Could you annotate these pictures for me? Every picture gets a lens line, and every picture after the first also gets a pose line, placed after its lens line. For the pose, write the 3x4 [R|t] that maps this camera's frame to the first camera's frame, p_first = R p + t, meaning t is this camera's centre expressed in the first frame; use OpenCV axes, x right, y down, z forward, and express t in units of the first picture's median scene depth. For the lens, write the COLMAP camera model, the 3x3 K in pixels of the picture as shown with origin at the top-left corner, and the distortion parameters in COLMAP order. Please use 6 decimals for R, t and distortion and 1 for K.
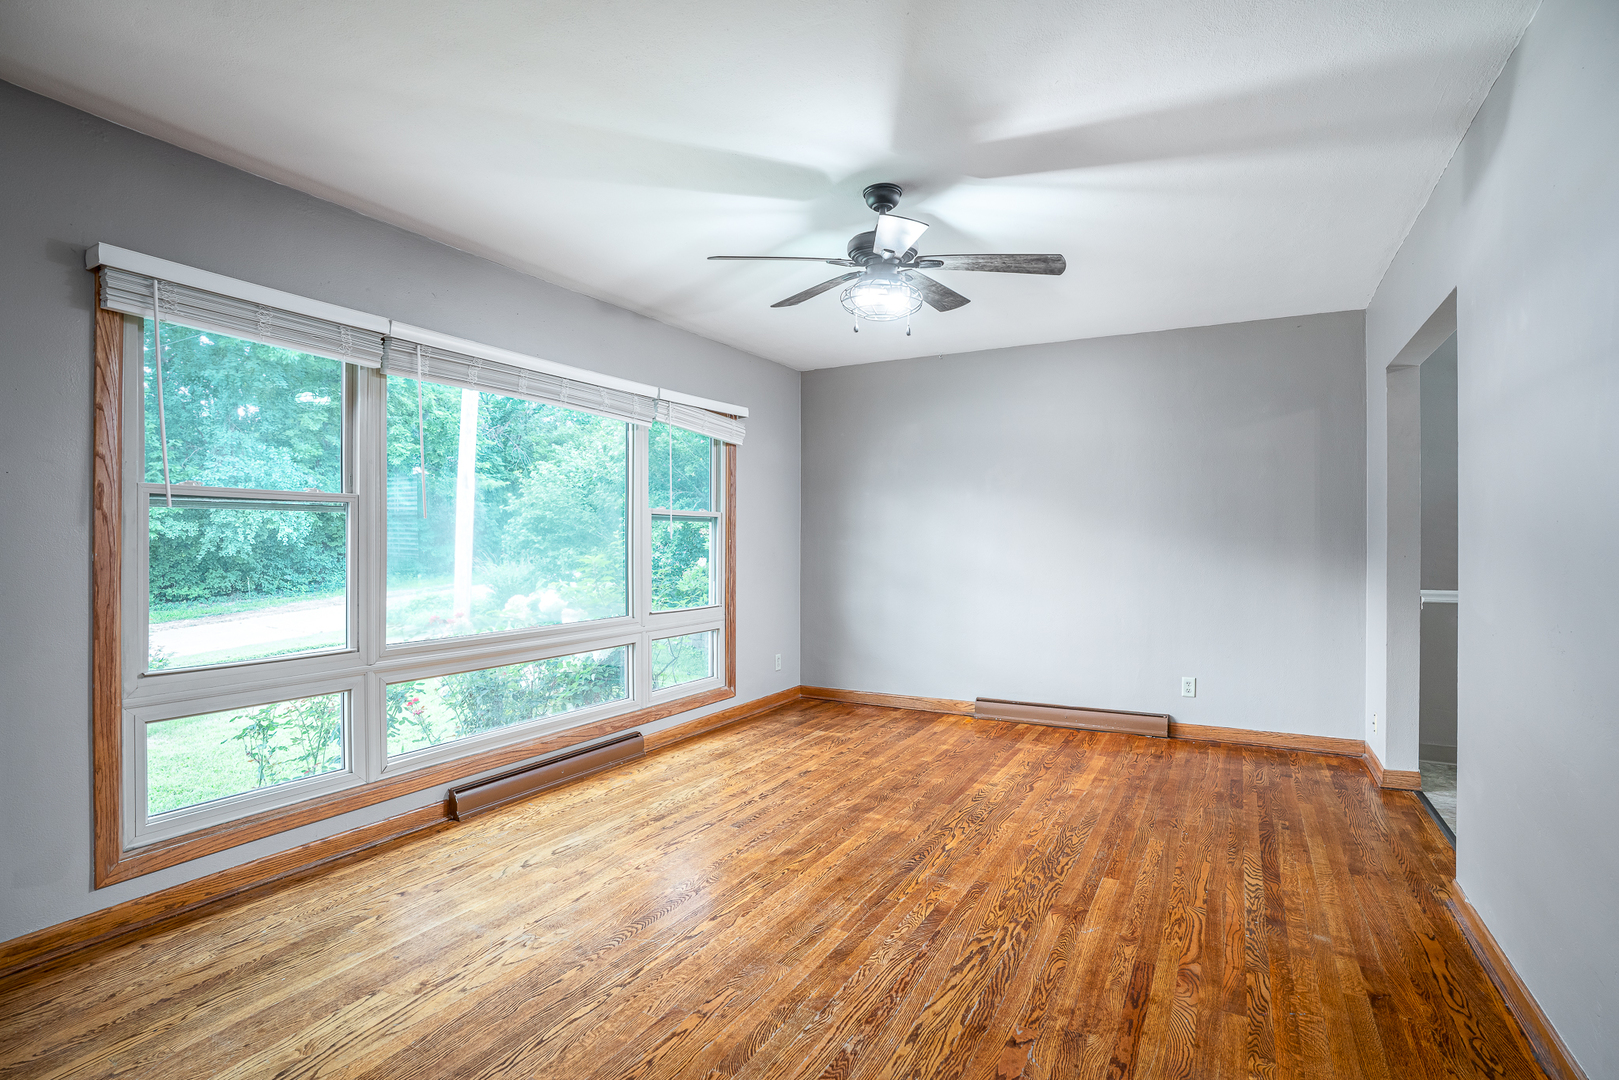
lens RADIAL K [[825.6, 0, 794.5], [0, 825.6, 535.1], [0, 0, 1]] dist [-0.004195, 0.000113]
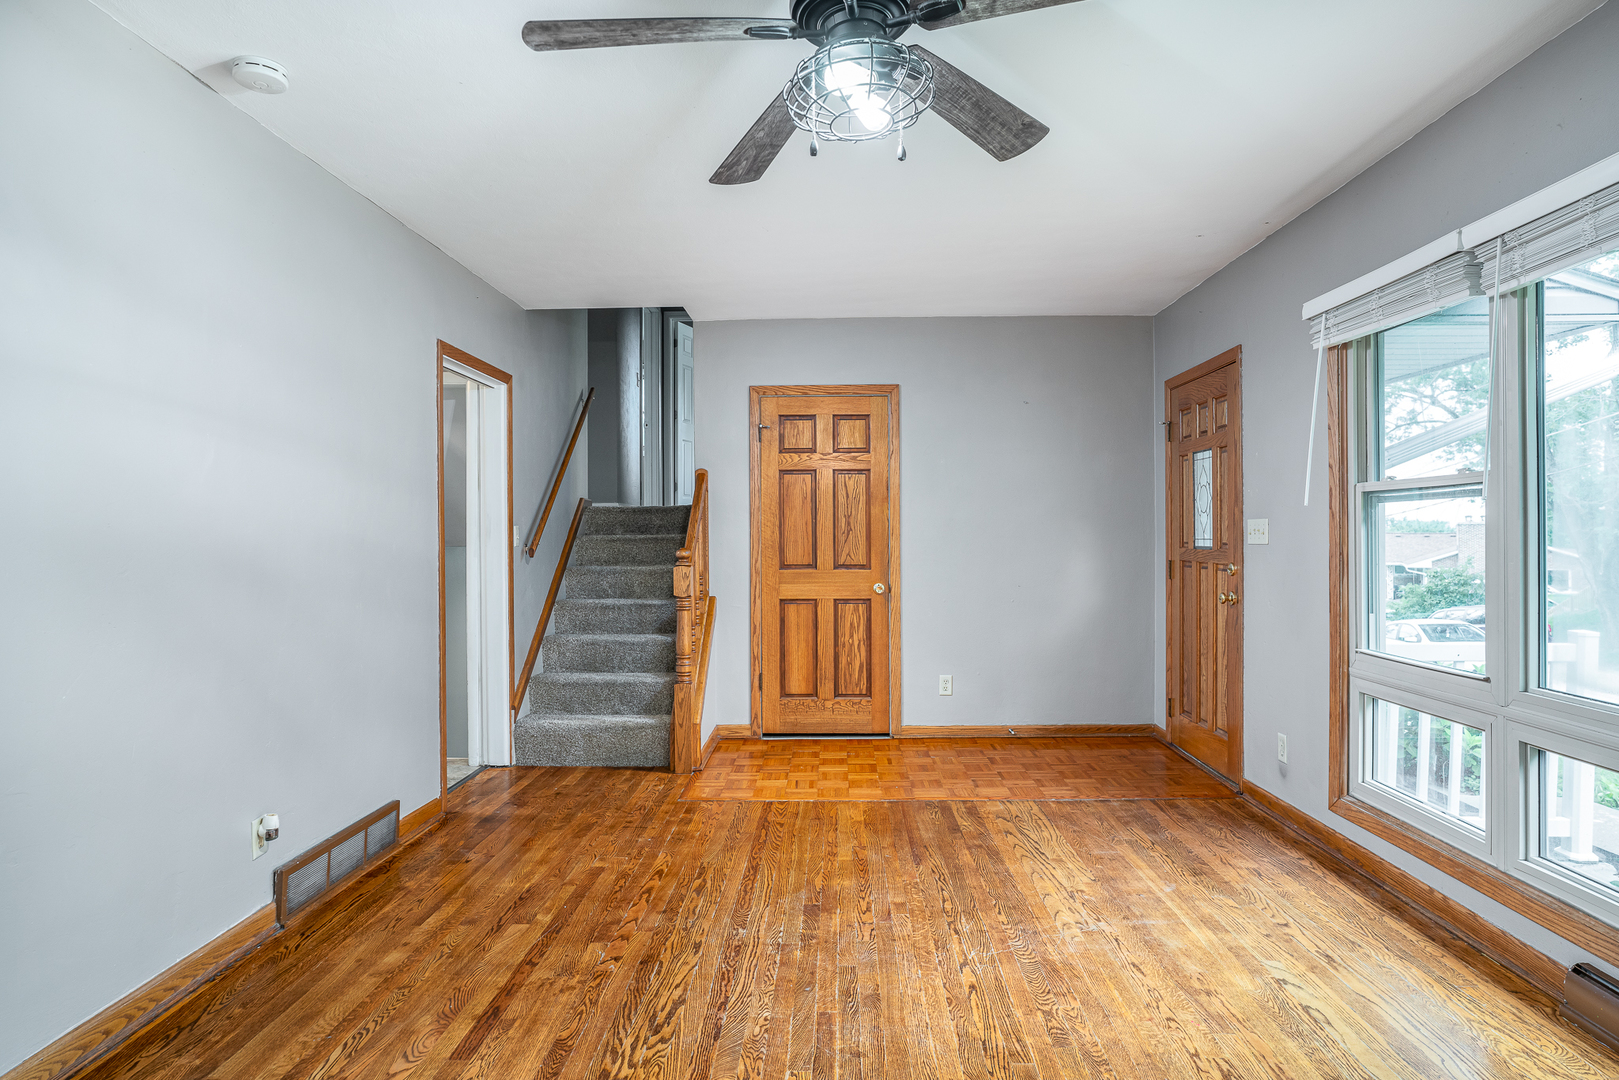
lens RADIAL K [[930.4, 0, 798.2], [0, 930.4, 546.2], [0, 0, 1]] dist [-0.008817, 0.001444]
pose [[-0.891295, 0.007606, -0.453361, 0.532247], [0.007360, 0.999970, 0.002308, 0.015764], [0.453365, -0.001280, -0.891324, 1.939861]]
